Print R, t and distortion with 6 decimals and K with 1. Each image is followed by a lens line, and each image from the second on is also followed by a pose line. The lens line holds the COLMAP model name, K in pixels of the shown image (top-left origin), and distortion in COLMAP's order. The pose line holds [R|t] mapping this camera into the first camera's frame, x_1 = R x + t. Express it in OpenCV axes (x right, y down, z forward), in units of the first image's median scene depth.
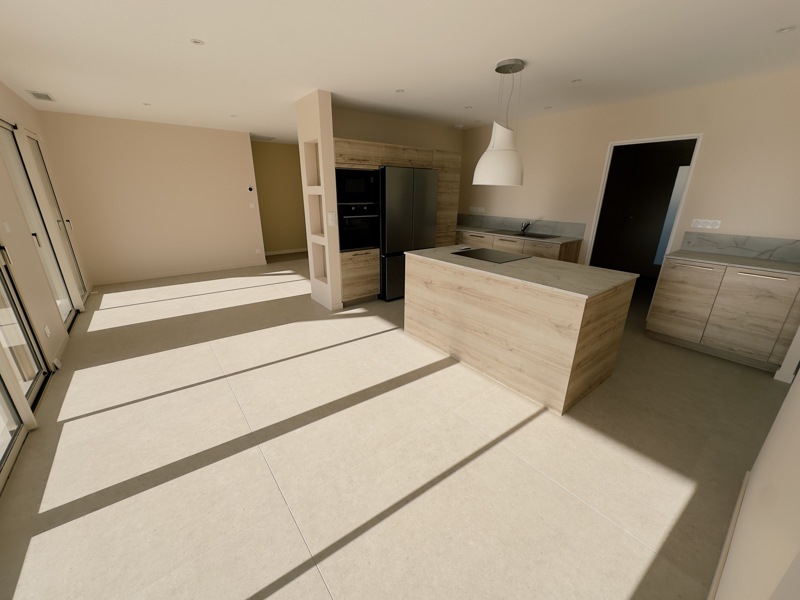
lens RADIAL K [[317.0, 0, 399.0], [0, 317.0, 300.2], [0, 0, 1]] dist [0.000512, -0.000073]
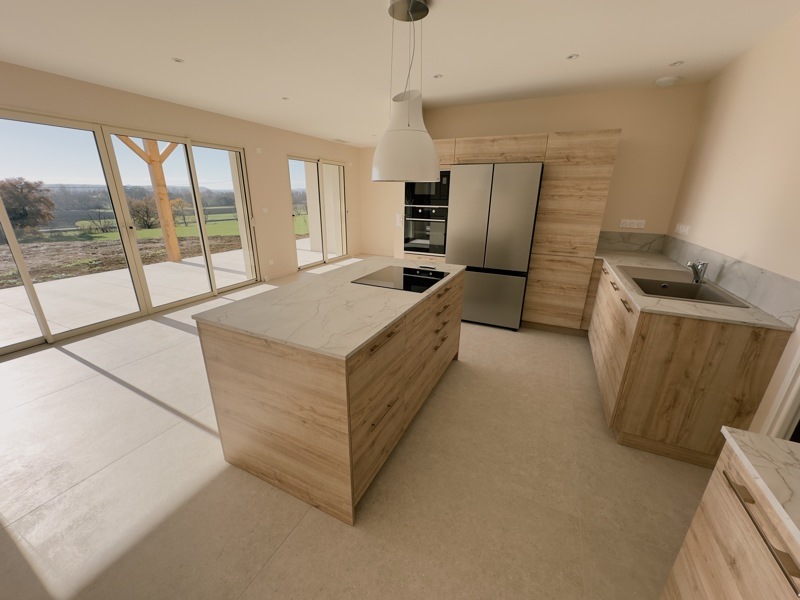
lens RADIAL K [[317.0, 0, 398.8], [0, 317.0, 300.3], [0, 0, 1]] dist [0.000512, -0.000073]
pose [[0.453559, 0.280948, -0.845785, 0.694943], [-0.296990, 0.942416, 0.153783, -0.153479], [0.840286, 0.181440, 0.510880, 0.473287]]
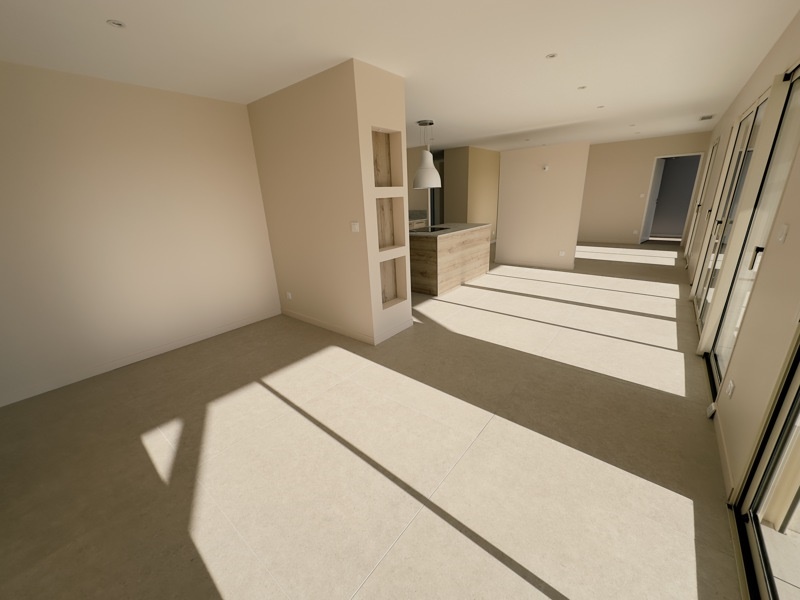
lens RADIAL K [[317.0, 0, 400.6], [0, 317.0, 300.8], [0, 0, 1]] dist [0.000512, -0.000073]
pose [[-0.226241, -0.303443, 0.925601, -1.042803], [0.357915, 0.857870, 0.368723, -0.379344], [-0.905931, 0.414707, -0.085479, 1.107546]]
